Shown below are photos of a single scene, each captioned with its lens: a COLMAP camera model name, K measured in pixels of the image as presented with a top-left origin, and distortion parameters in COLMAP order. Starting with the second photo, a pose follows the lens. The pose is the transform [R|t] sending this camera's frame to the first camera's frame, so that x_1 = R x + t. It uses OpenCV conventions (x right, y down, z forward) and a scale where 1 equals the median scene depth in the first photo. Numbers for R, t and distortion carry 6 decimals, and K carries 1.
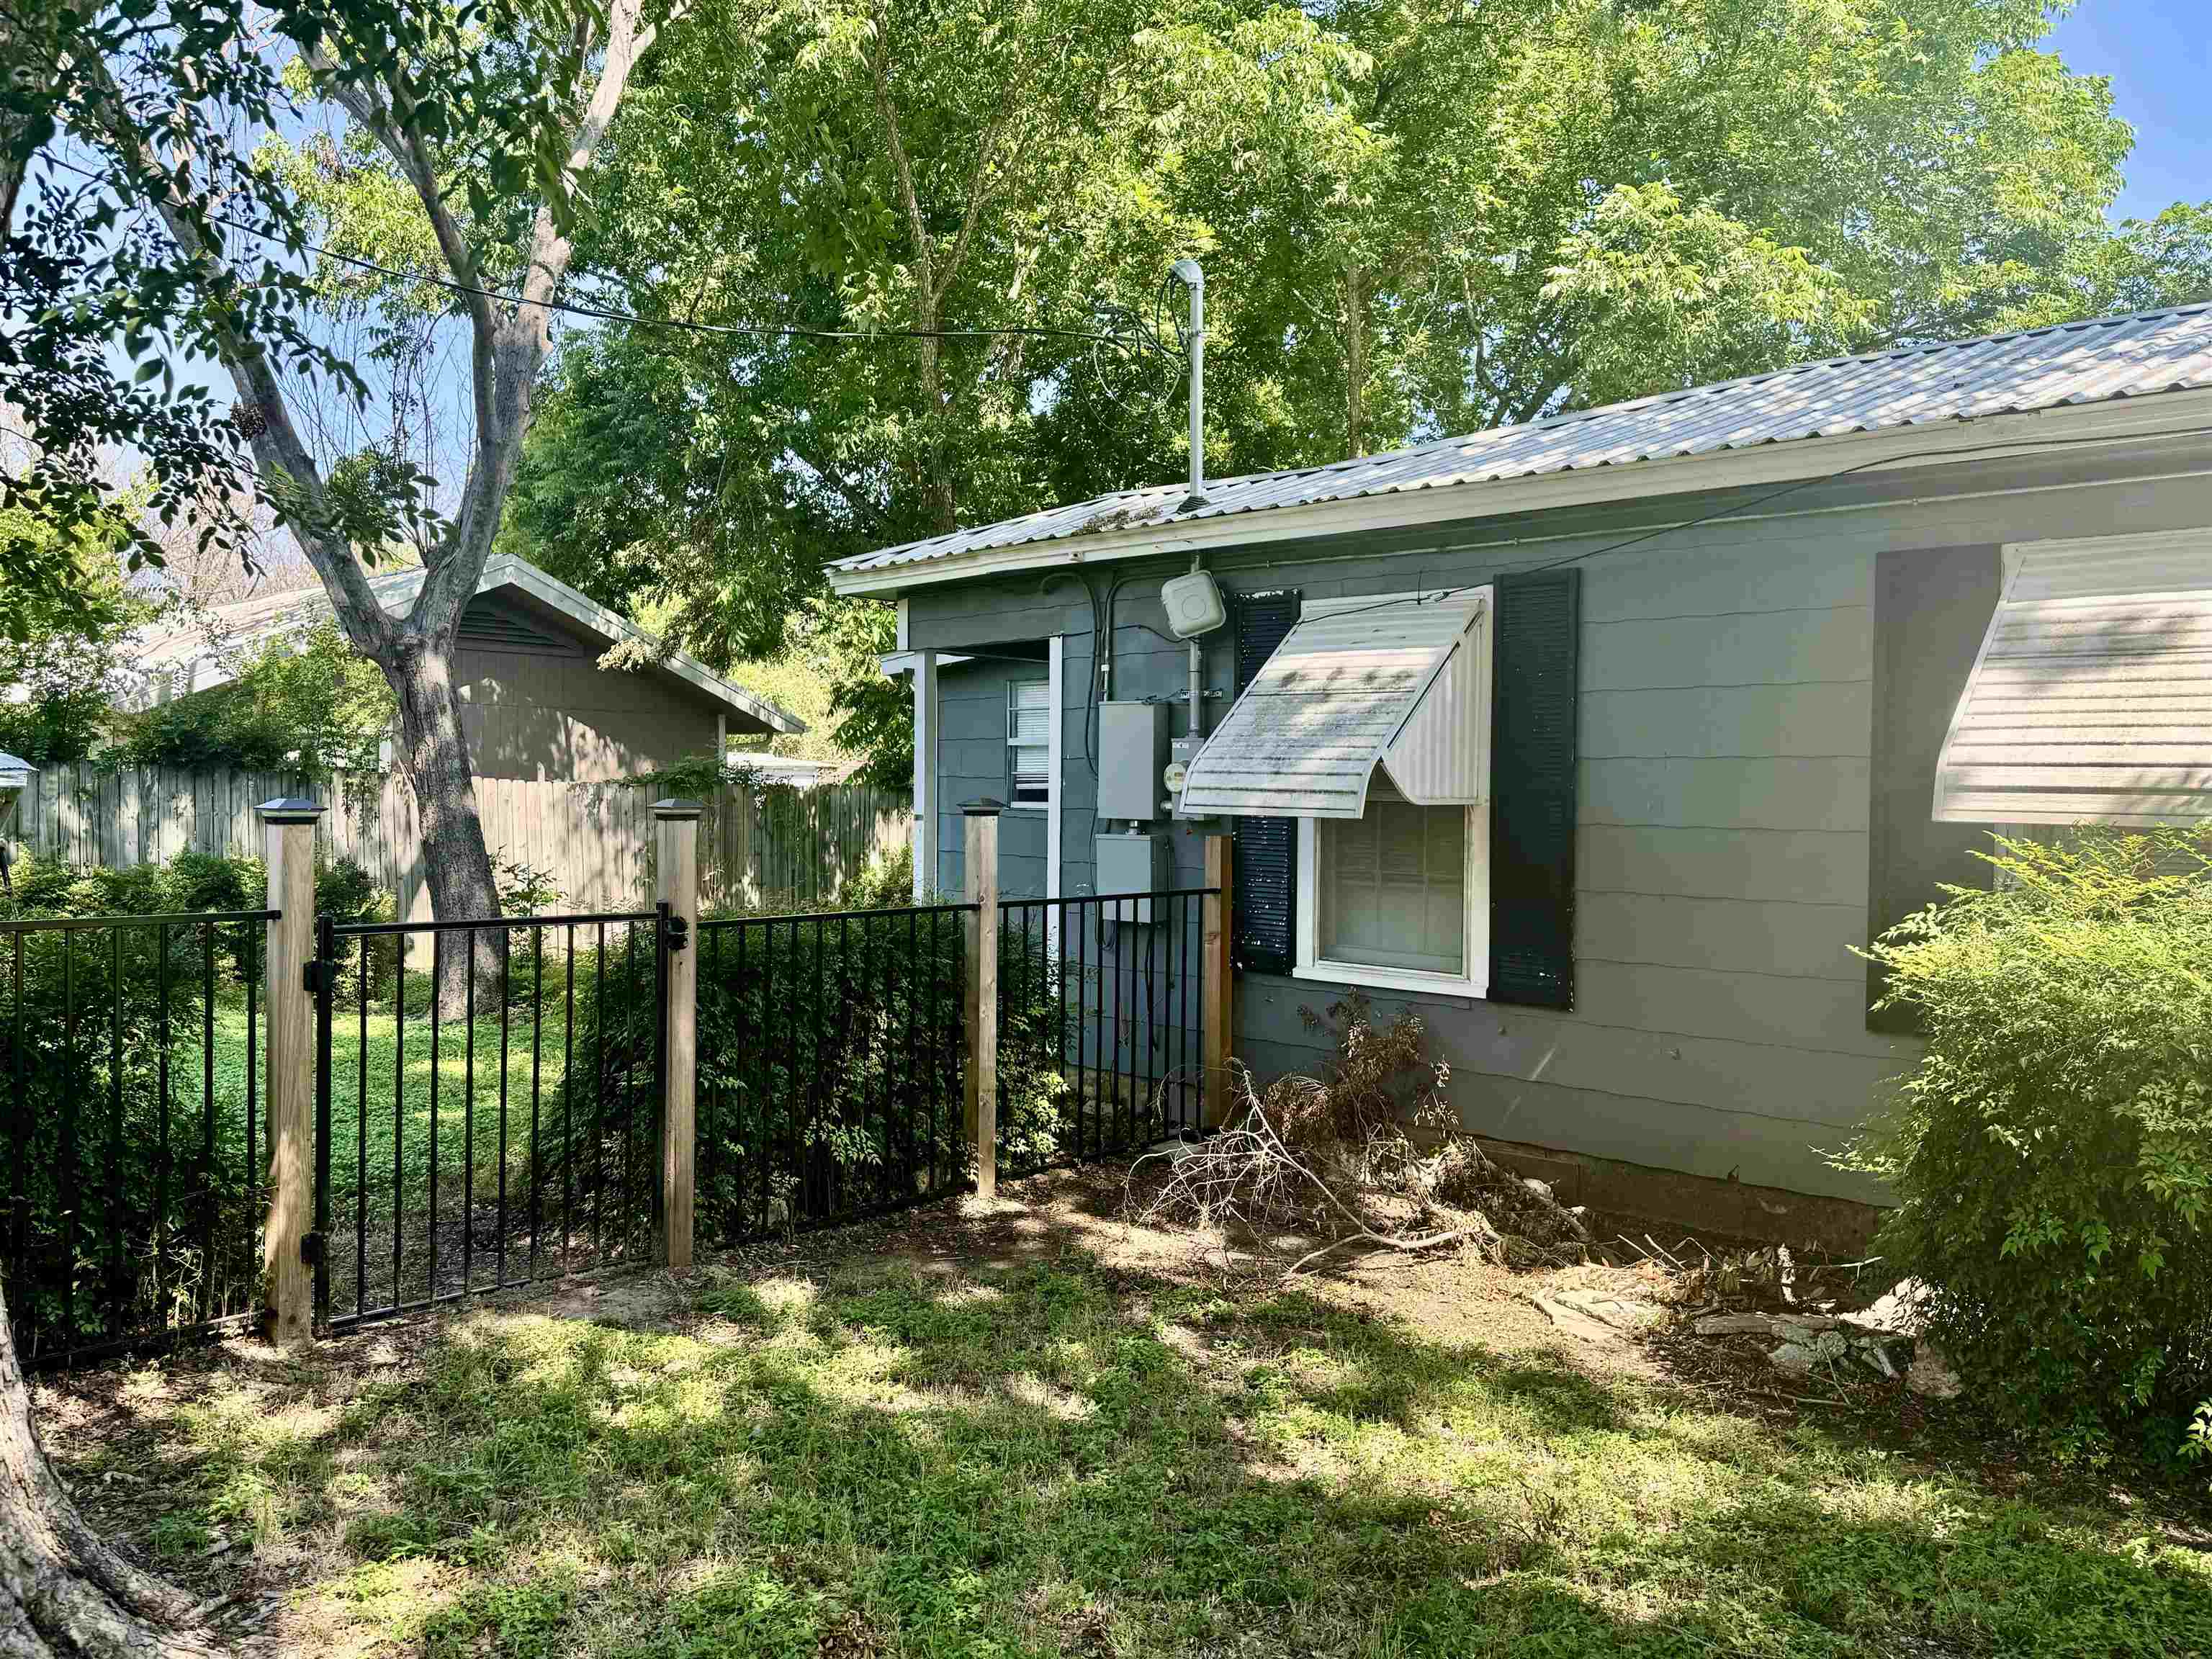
lens RADIAL K [[1690.6, 0, 1106.0], [0, 1690.6, 829.5], [0, 0, 1]] dist [0.148819, -0.235283]
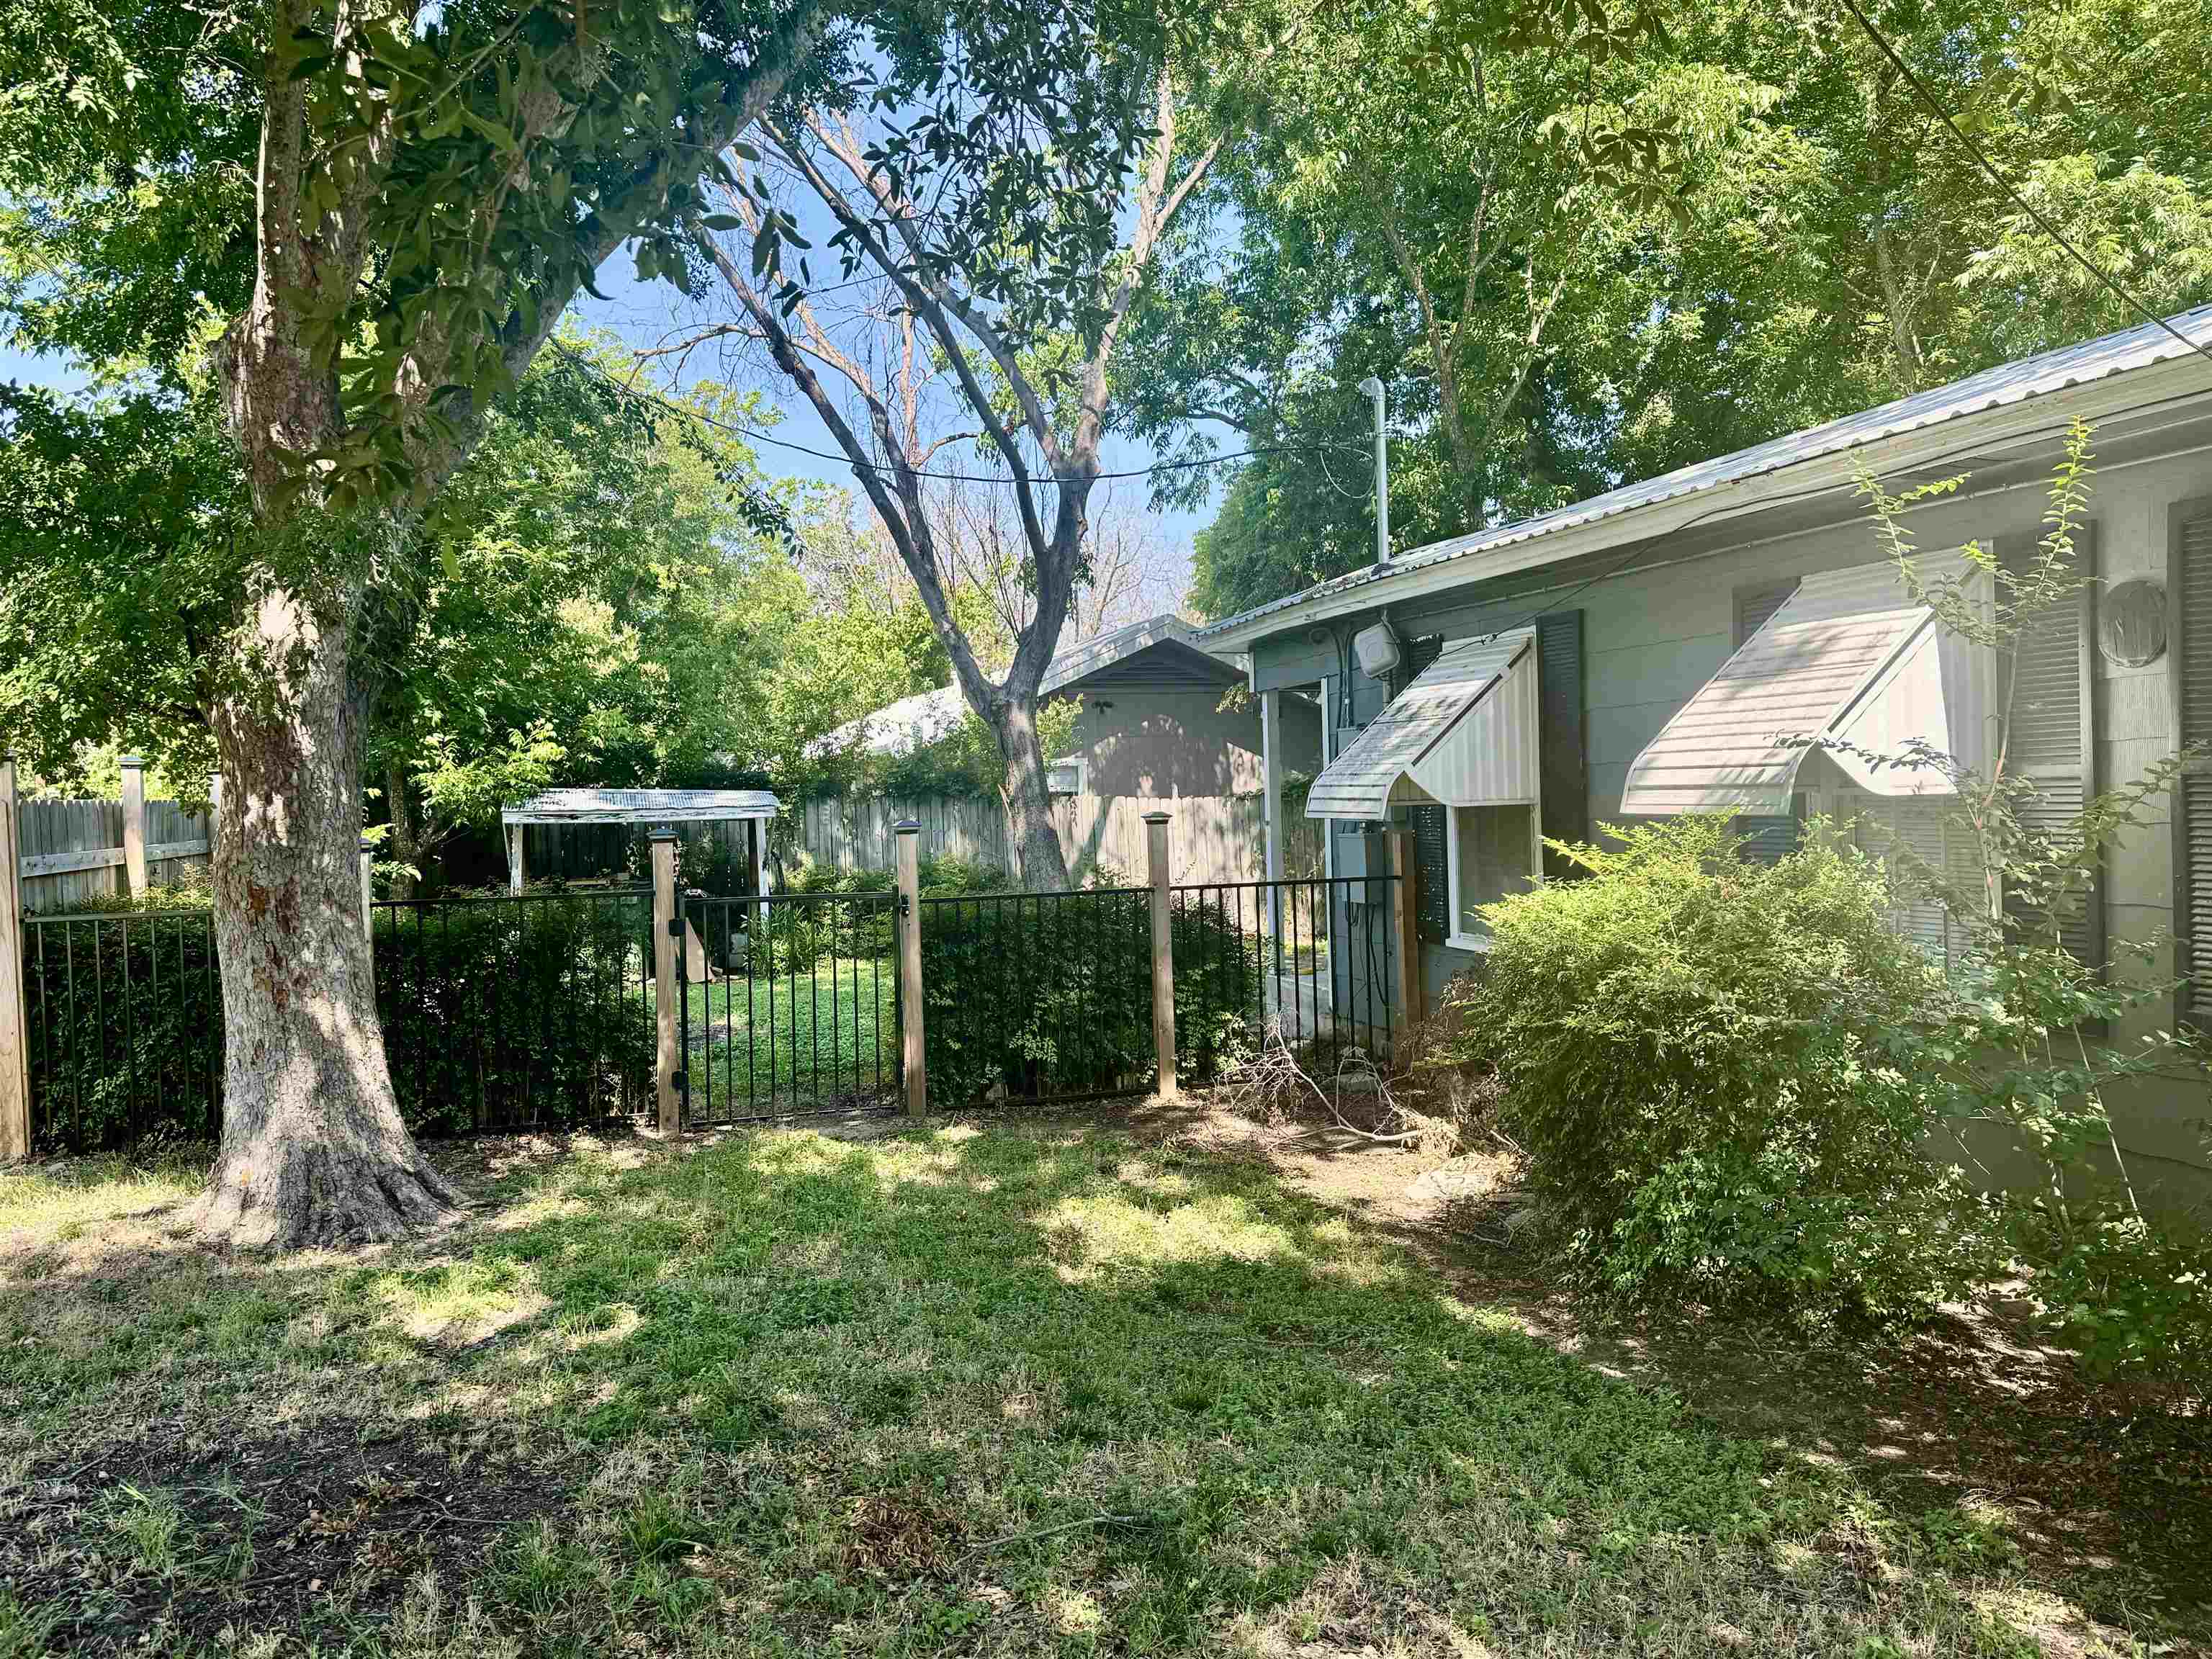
lens RADIAL K [[1690.6, 0, 1106.0], [0, 1690.6, 829.5], [0, 0, 1]] dist [0.148819, -0.235283]
pose [[0.869021, -0.026269, -0.494077, 0.573584], [0.027338, 0.999613, -0.005063, 0.002240], [0.494019, -0.009107, 0.869403, -0.230661]]
